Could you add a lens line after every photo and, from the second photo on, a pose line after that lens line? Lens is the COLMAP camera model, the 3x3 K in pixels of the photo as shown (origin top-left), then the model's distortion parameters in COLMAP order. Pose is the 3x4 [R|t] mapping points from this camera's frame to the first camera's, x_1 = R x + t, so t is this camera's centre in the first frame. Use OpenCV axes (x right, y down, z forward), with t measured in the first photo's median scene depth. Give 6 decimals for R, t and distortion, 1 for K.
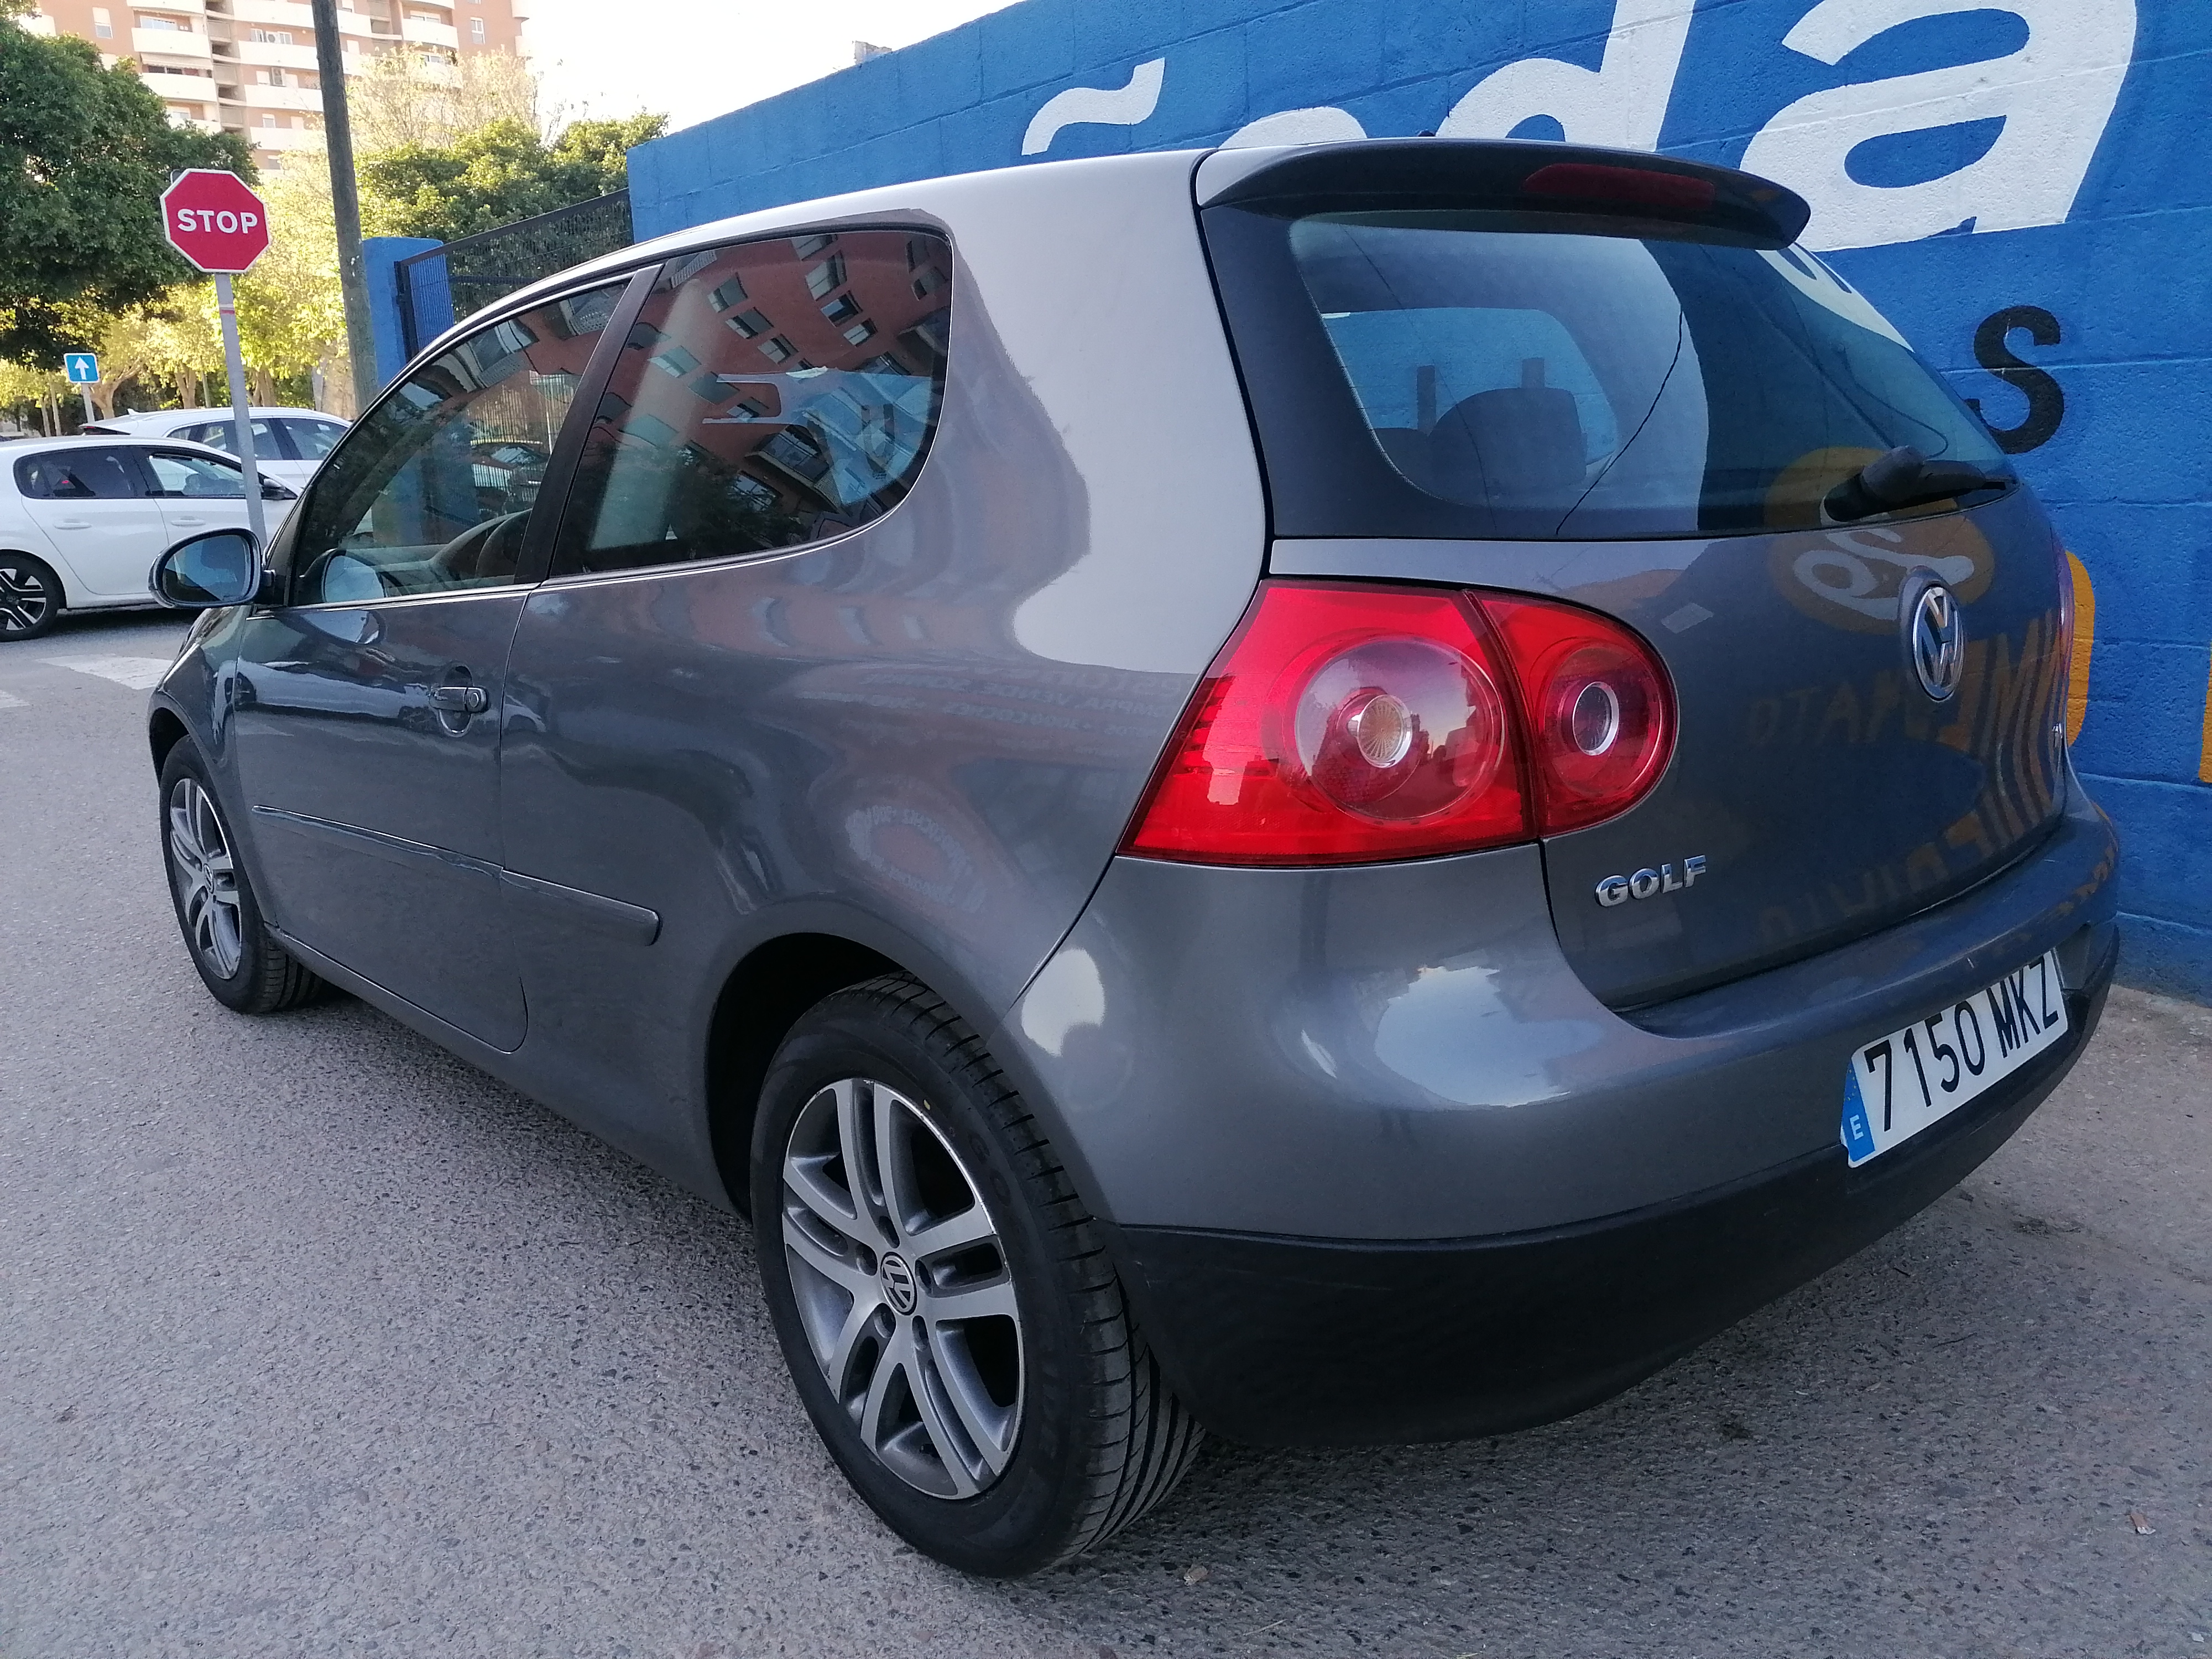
lens RADIAL K [[1643.4, 0, 1106.0], [0, 1643.4, 829.5], [0, 0, 1]] dist [0.069119, -0.087237]
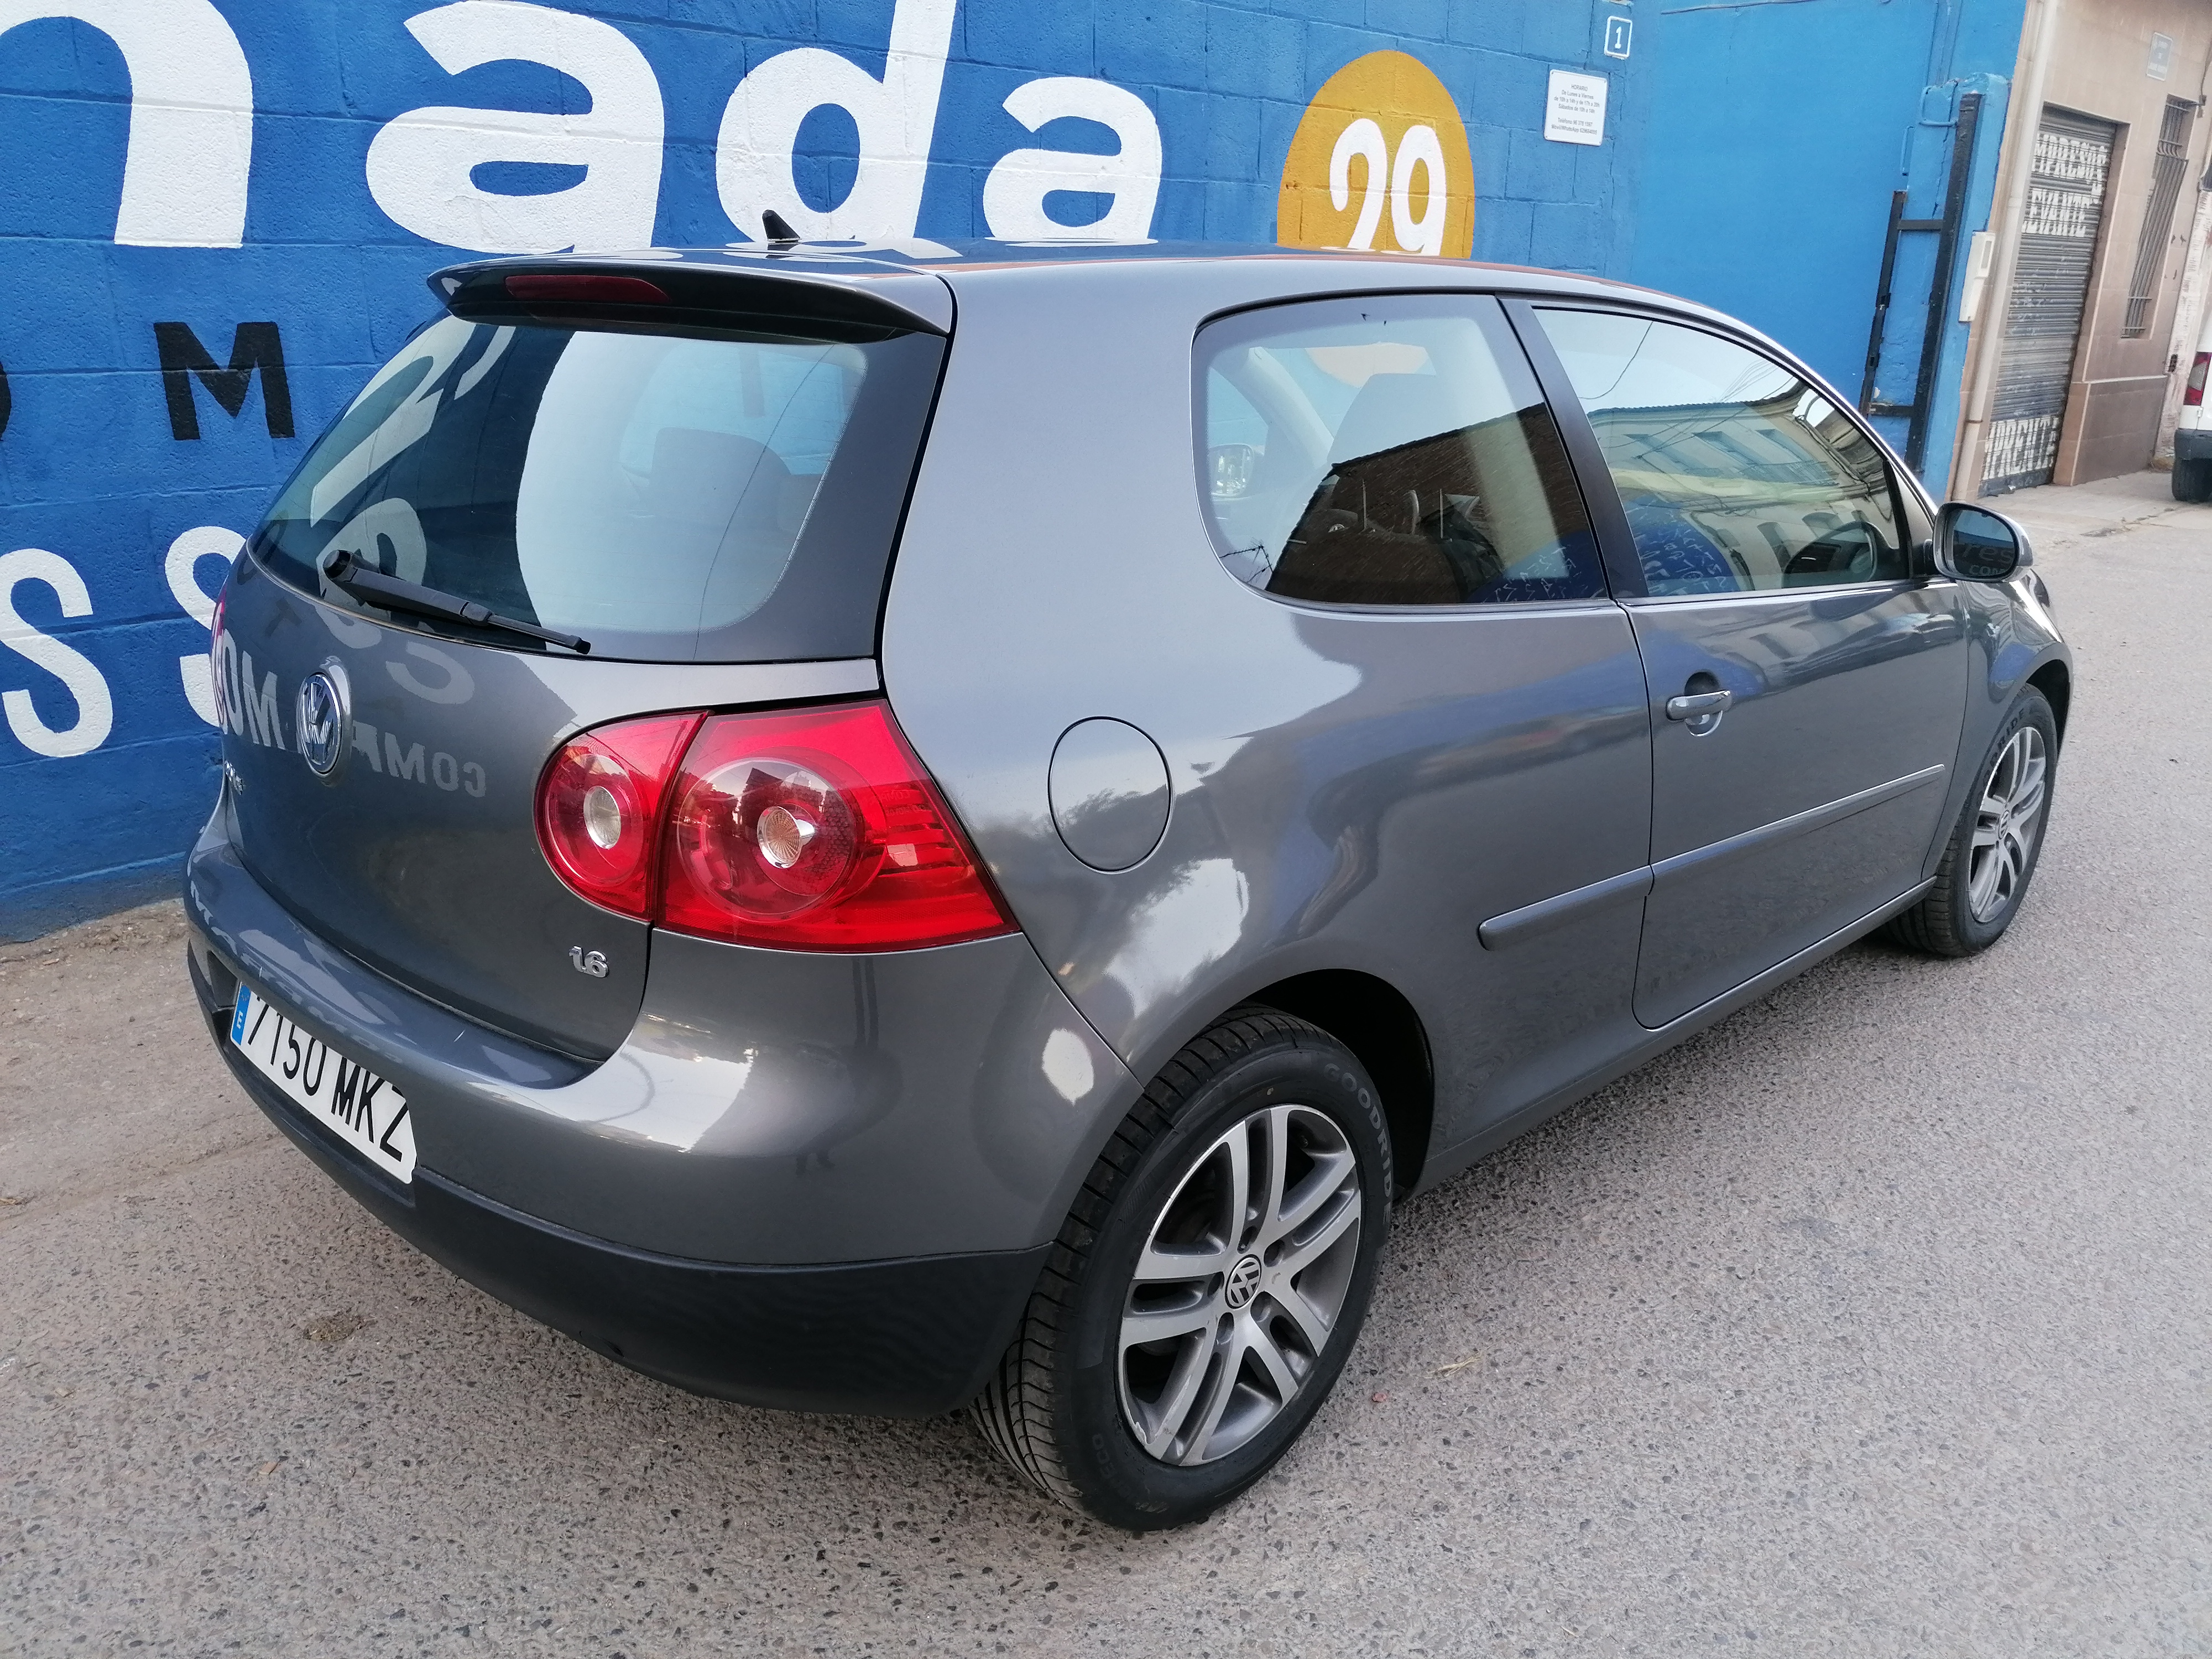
lens RADIAL K [[1647.6, 0, 1108.8], [0, 1647.6, 843.1], [0, 0, 1]] dist [0.061644, -0.081312]
pose [[-0.114538, -0.281073, 0.952827, -1.723017], [0.223896, 0.927158, 0.300415, -0.459919], [-0.967859, 0.247744, -0.043264, 1.745235]]
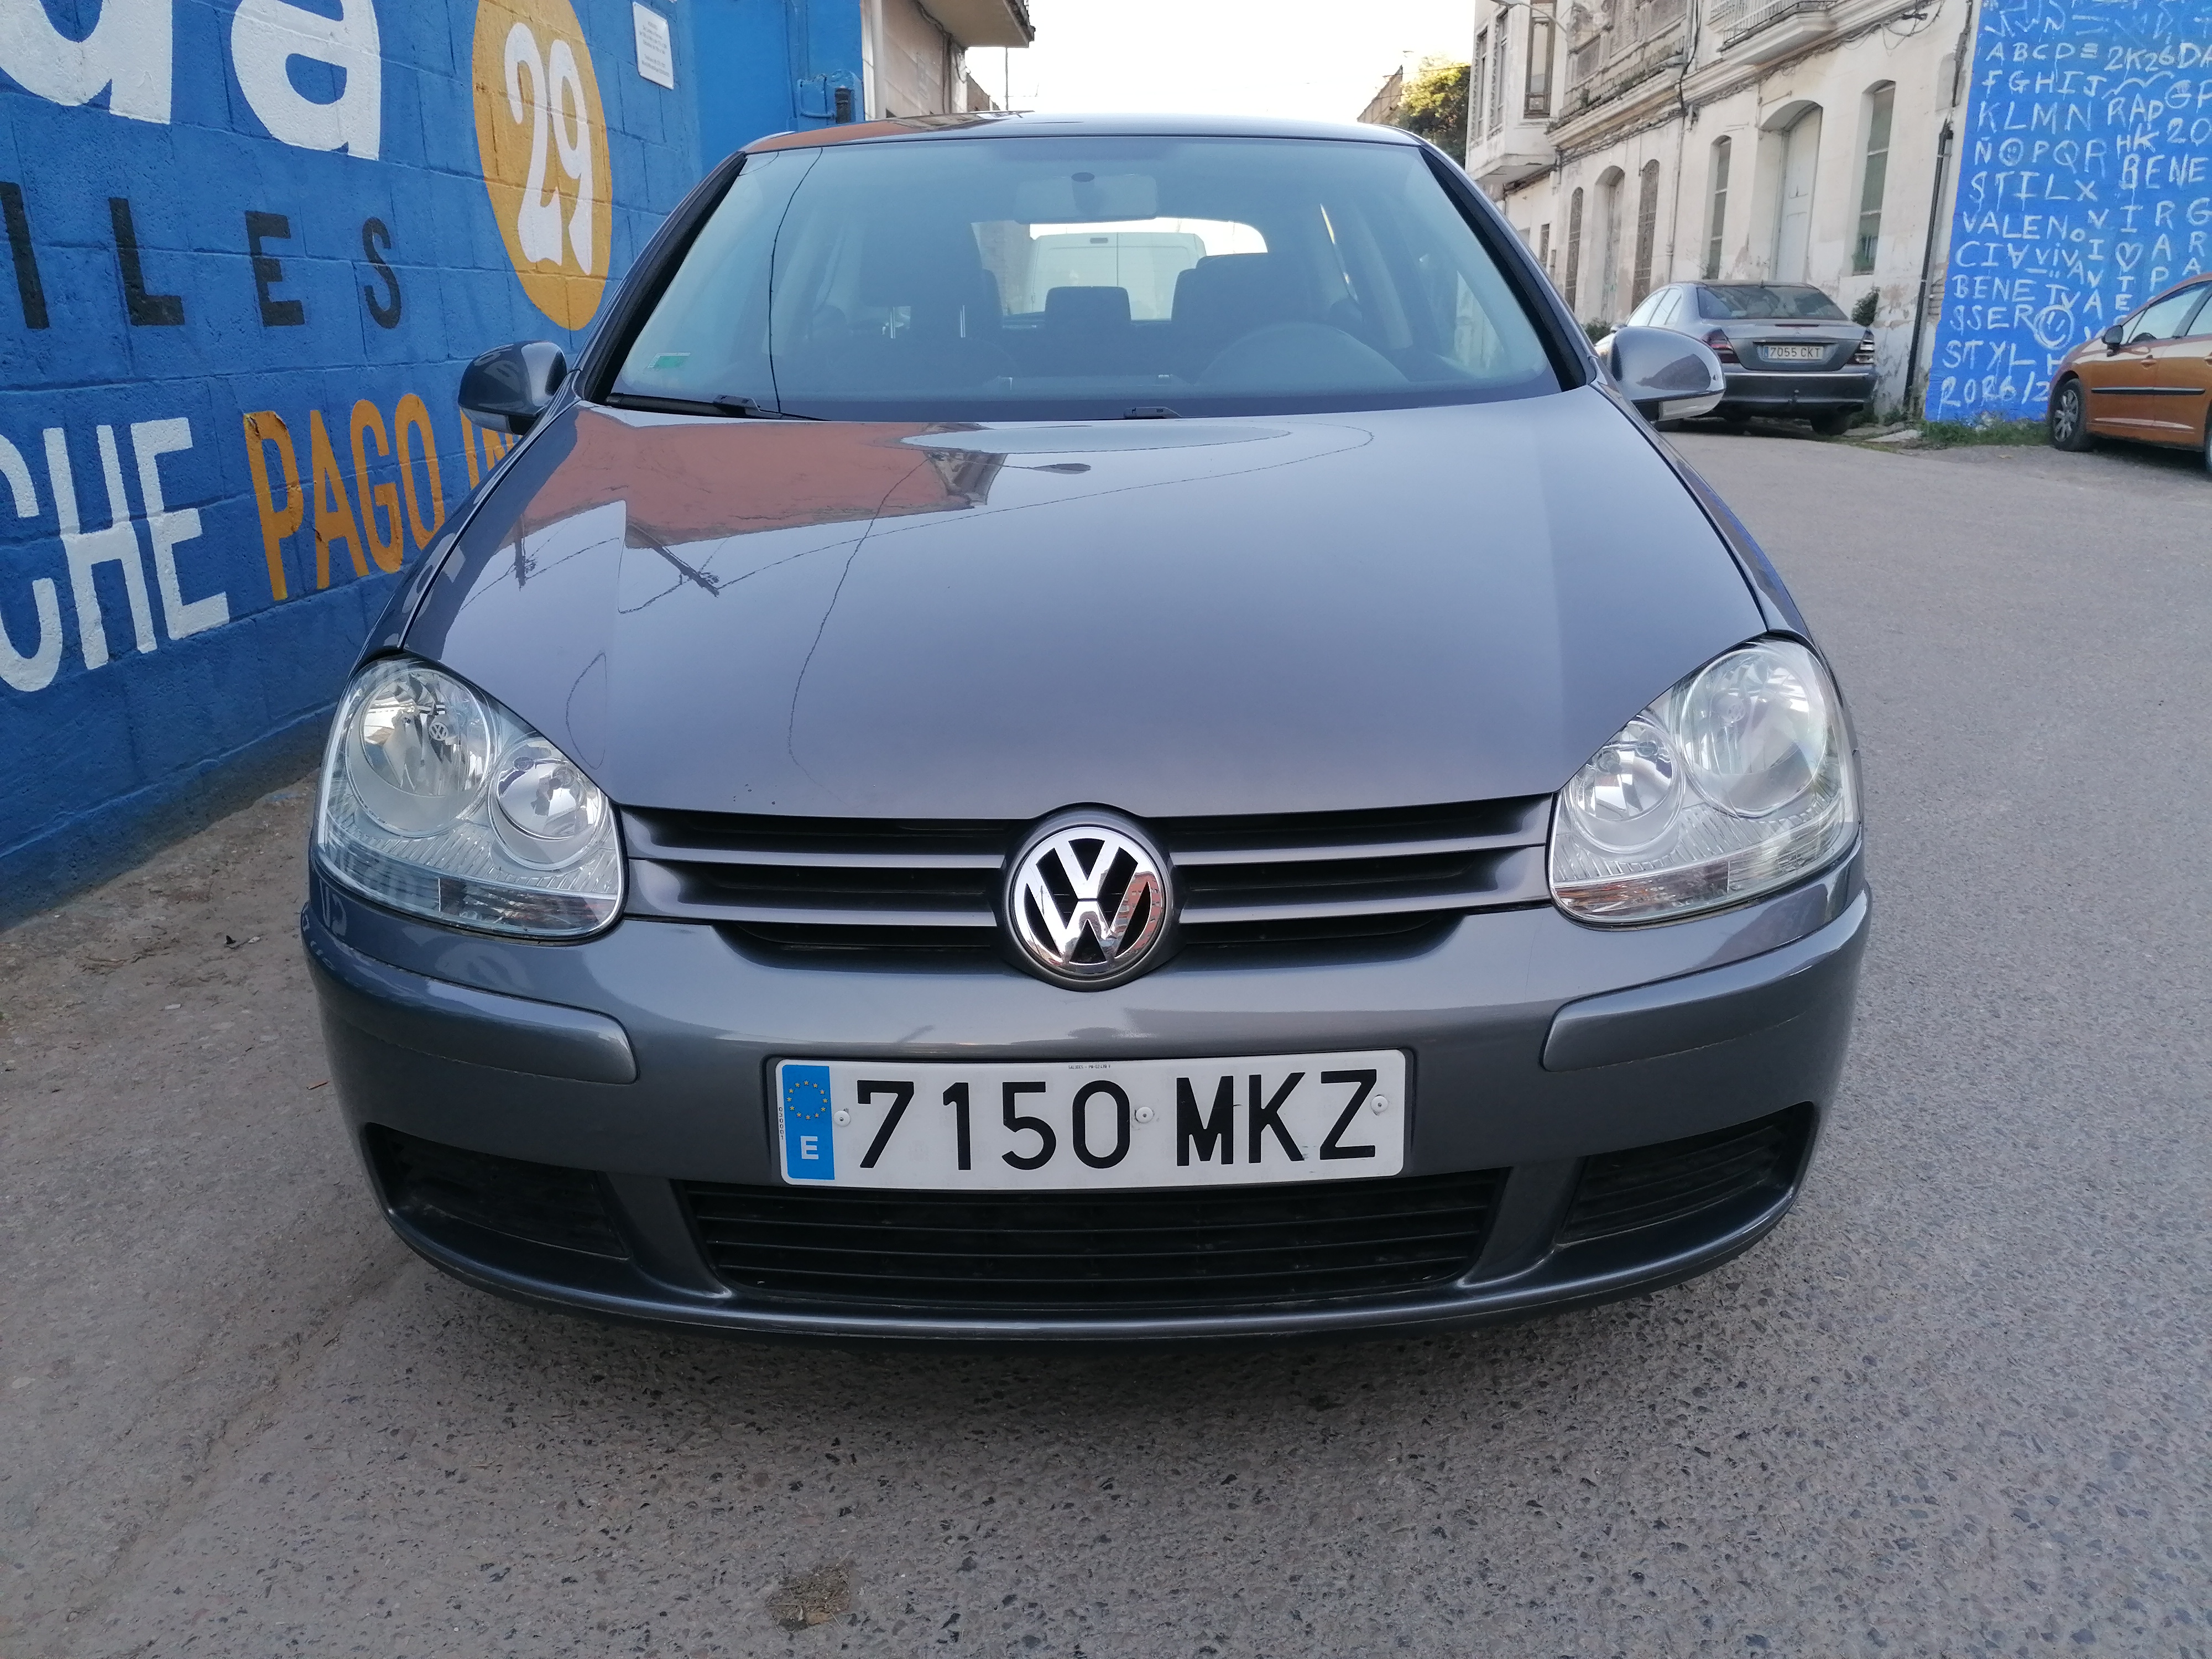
lens RADIAL K [[1643.4, 0, 1106.0], [0, 1643.4, 829.5], [0, 0, 1]] dist [0.069119, -0.087237]
pose [[-0.755436, -0.146666, 0.638597, -1.209952], [0.191730, 0.882485, 0.429488, -0.490307], [-0.626544, 0.446889, -0.638540, 2.454136]]
